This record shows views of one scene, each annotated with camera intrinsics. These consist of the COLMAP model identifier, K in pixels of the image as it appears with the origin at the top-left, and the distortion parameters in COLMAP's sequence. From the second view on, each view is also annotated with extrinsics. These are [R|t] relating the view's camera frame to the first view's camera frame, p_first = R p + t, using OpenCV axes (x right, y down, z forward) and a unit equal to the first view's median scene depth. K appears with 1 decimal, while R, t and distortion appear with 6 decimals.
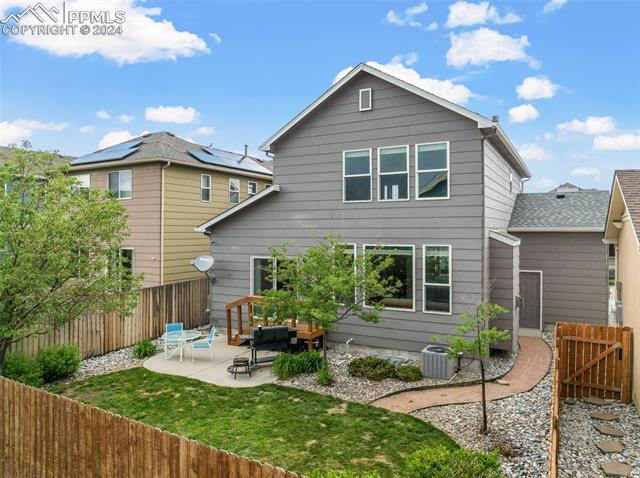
lens RADIAL K [[455.7, 0, 322.0], [0, 455.7, 232.0], [0, 0, 1]] dist [-0.021373, -0.000440]
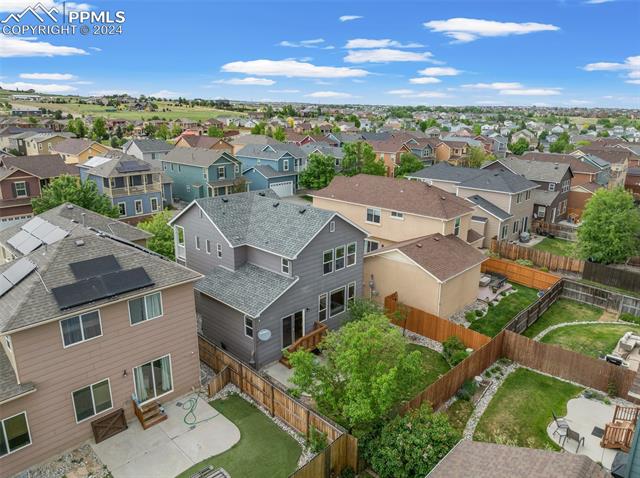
lens RADIAL K [[453.3, 0, 318.5], [0, 453.3, 246.0], [0, 0, 1]] dist [-0.024295, -0.001605]
pose [[0.271222, -0.273139, 0.922949, -2.042729], [-0.006017, 0.958391, 0.285396, -0.876872], [-0.962498, -0.082959, 0.258293, 0.576591]]
